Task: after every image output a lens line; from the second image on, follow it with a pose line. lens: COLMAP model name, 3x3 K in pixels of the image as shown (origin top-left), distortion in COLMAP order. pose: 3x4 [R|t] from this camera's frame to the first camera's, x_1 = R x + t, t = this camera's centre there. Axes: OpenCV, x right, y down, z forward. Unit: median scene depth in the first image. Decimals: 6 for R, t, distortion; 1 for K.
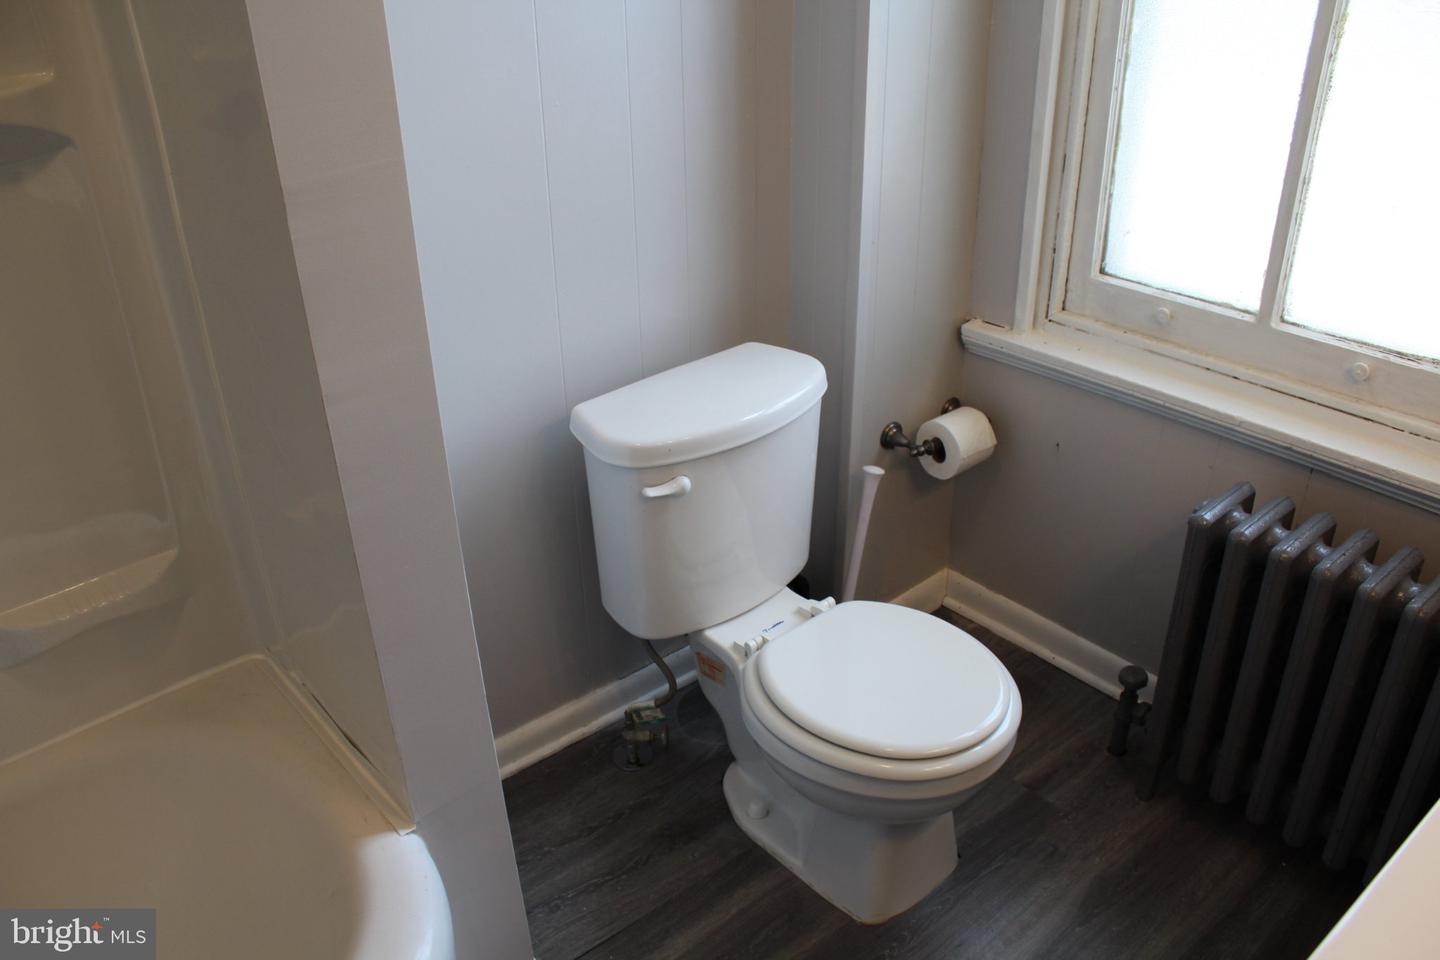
lens RADIAL K [[1160.4, 0, 712.1], [0, 1160.4, 493.9], [0, 0, 1]] dist [-0.172893, 0.140416]
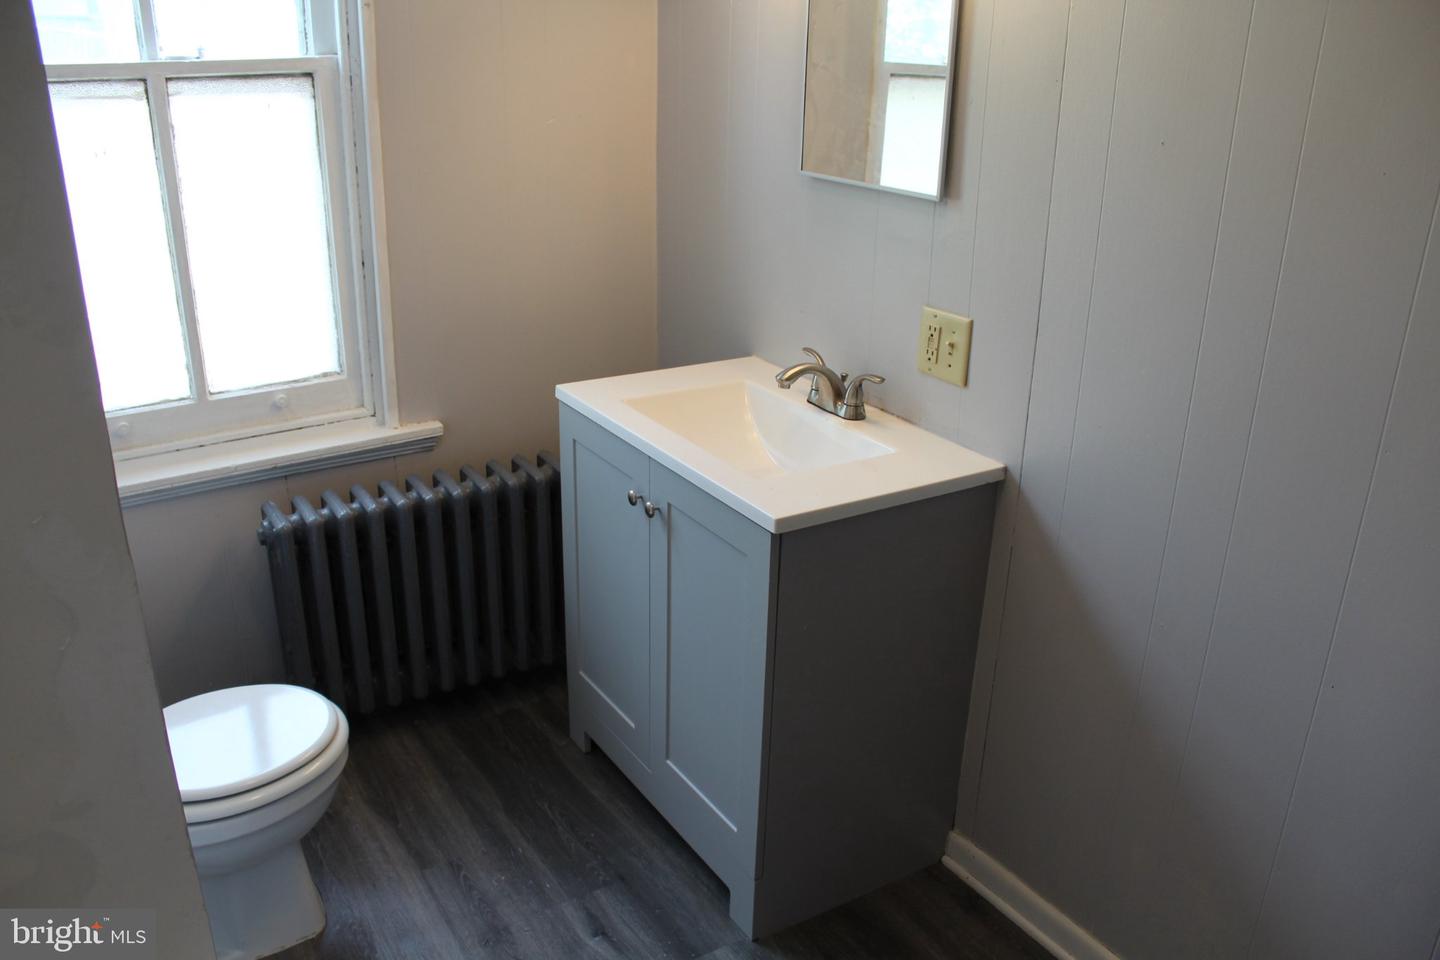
lens RADIAL K [[1160.4, 0, 712.1], [0, 1160.4, 493.9], [0, 0, 1]] dist [-0.172893, 0.140416]
pose [[0.129796, -0.349400, 0.927940, -0.700451], [0.469913, 0.845760, 0.252727, -0.107231], [-0.873118, 0.403248, 0.273964, 0.132637]]
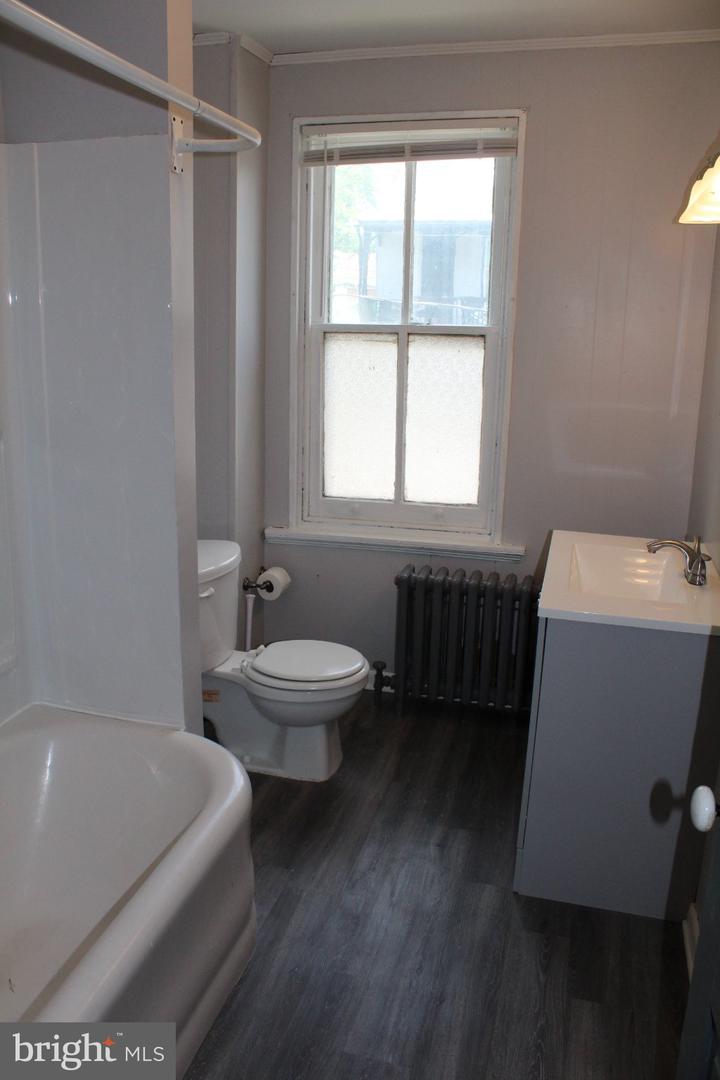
lens RADIAL K [[870.3, 0, 357.8], [0, 870.3, 520.4], [0, 0, 1]] dist [-0.172893, 0.140416]
pose [[0.817844, -0.093932, 0.567722, -0.655135], [0.248536, 0.947481, -0.201270, 0.241421], [-0.519000, 0.305707, 0.798237, -0.464547]]
